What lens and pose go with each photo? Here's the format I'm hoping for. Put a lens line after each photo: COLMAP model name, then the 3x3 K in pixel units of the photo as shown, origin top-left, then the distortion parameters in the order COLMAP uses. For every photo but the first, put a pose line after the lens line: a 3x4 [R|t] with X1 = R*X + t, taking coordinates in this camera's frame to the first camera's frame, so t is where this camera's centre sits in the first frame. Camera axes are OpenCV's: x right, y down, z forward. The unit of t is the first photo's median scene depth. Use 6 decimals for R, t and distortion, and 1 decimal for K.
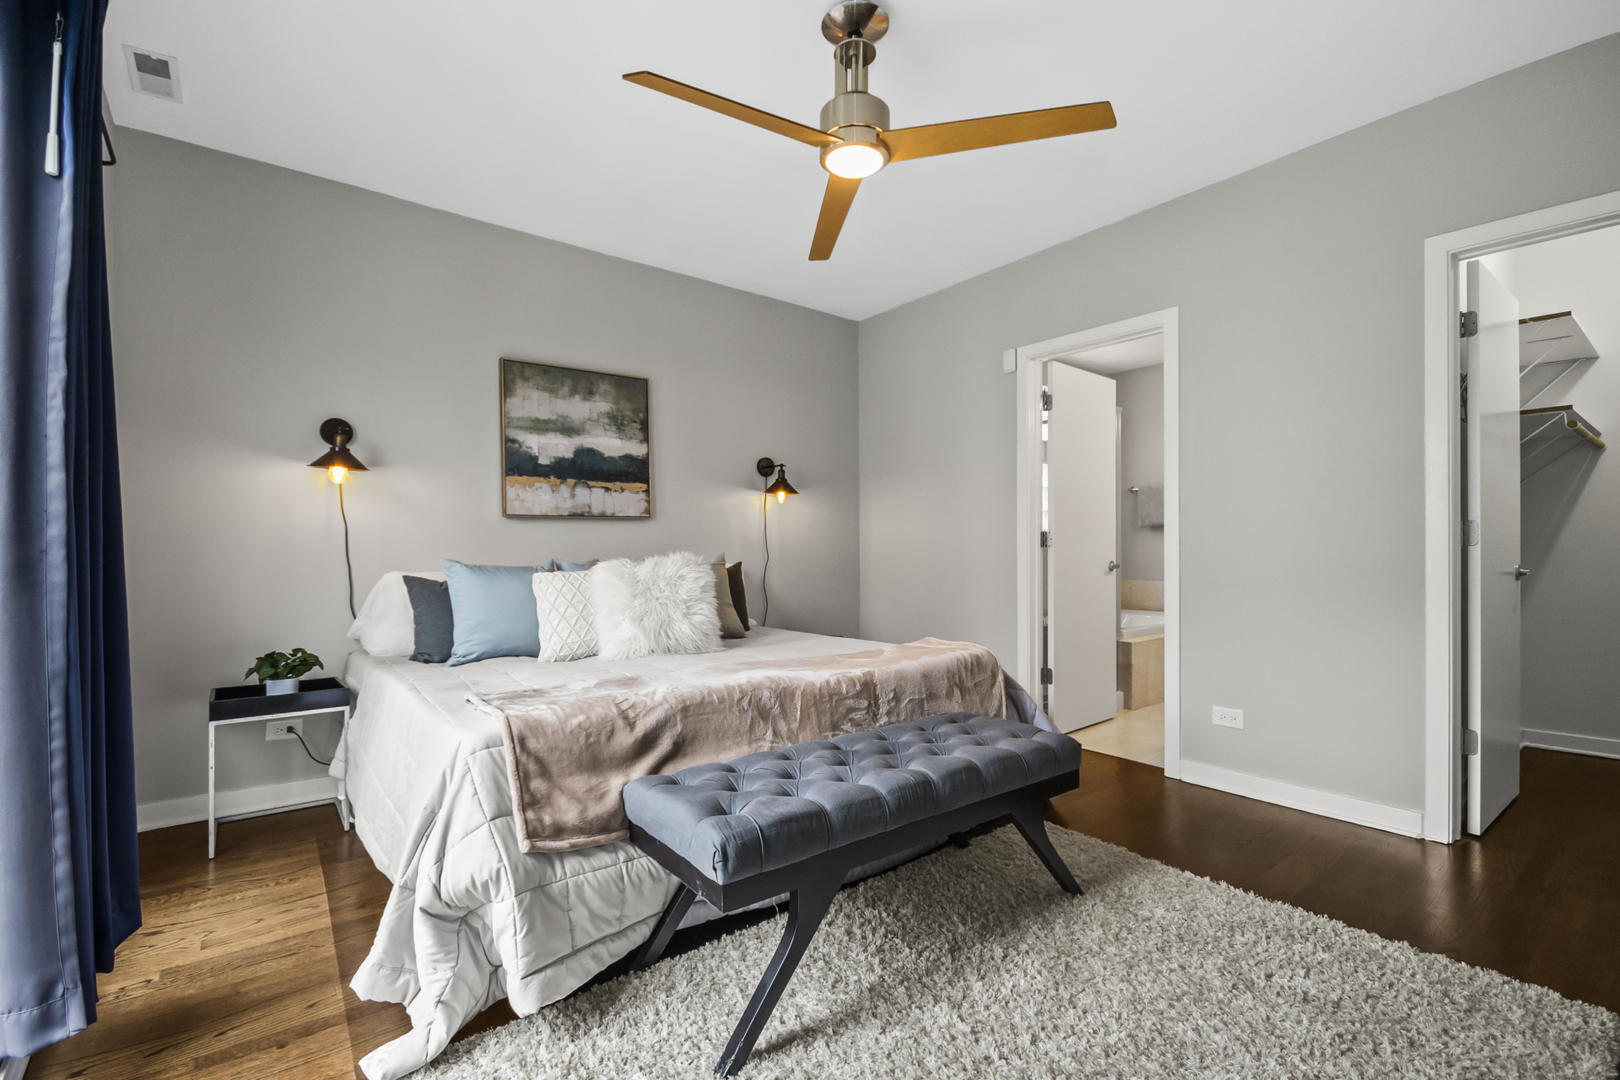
lens RADIAL K [[721.8, 0, 808.3], [0, 721.8, 549.0], [0, 0, 1]] dist [0.002834, -0.007960]
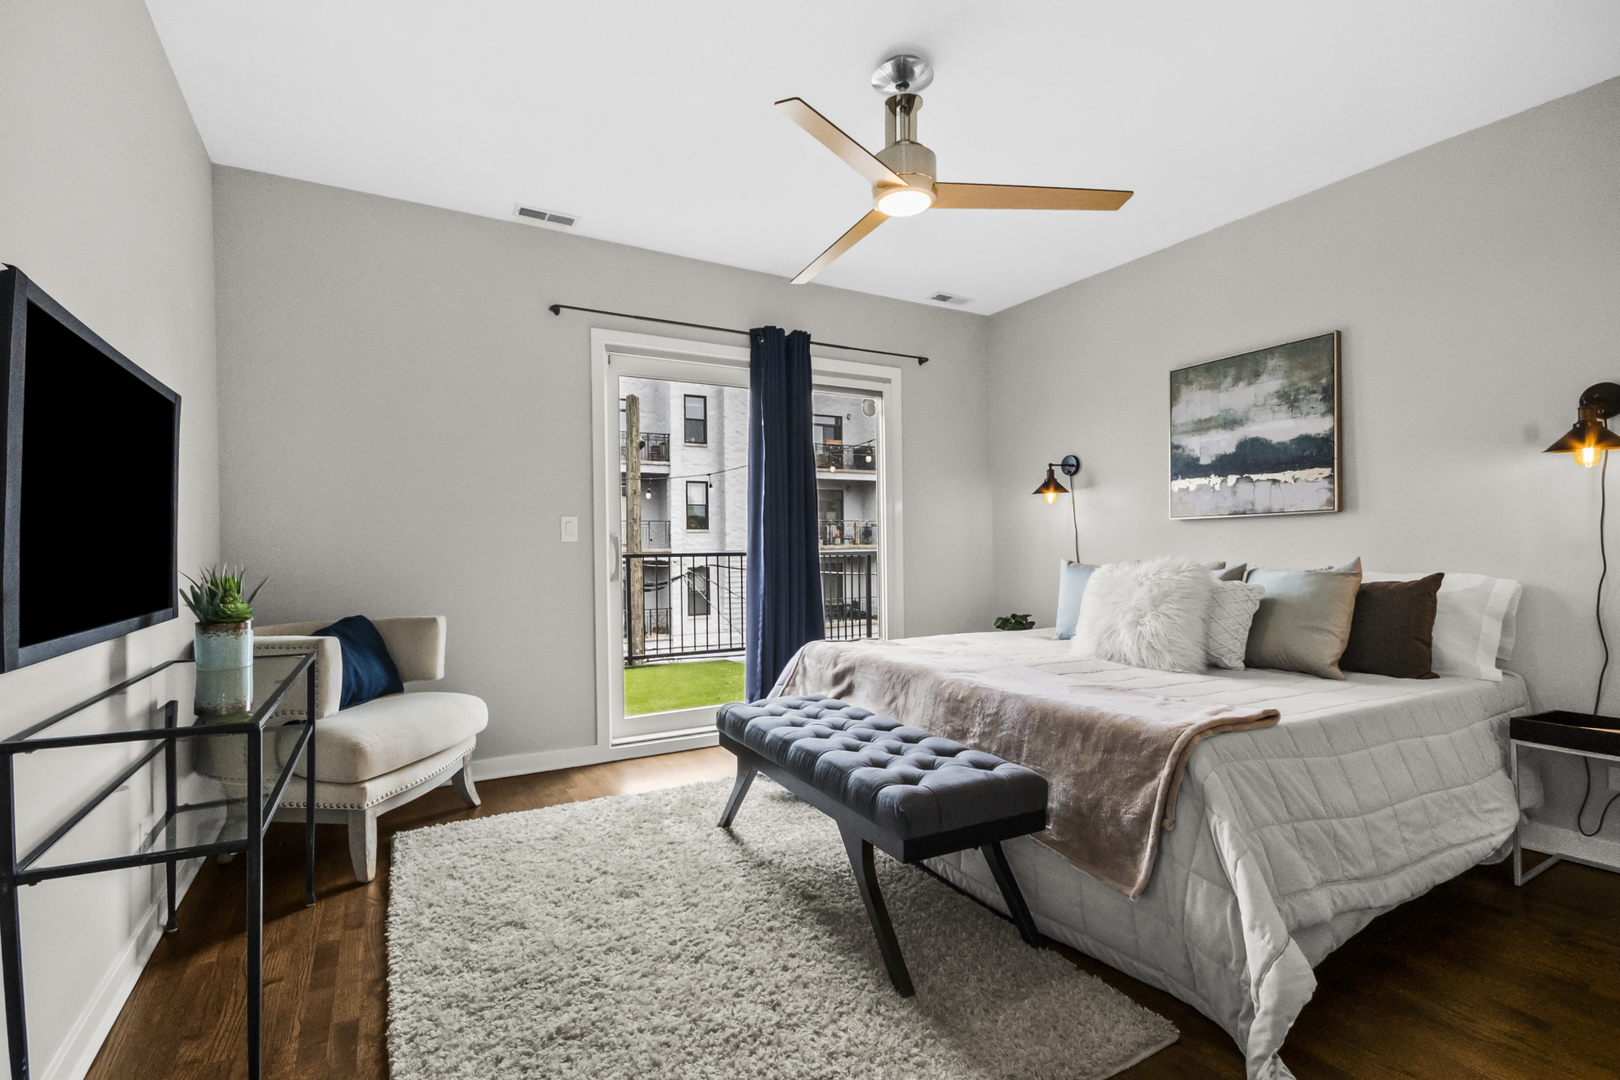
lens RADIAL K [[721.8, 0, 802.2], [0, 721.8, 540.4], [0, 0, 1]] dist [0.002834, -0.007960]
pose [[-0.147663, -0.006585, -0.989016, 0.669195], [0.003272, 0.999969, -0.007146, -0.008319], [0.989032, -0.004291, -0.147637, 0.587501]]
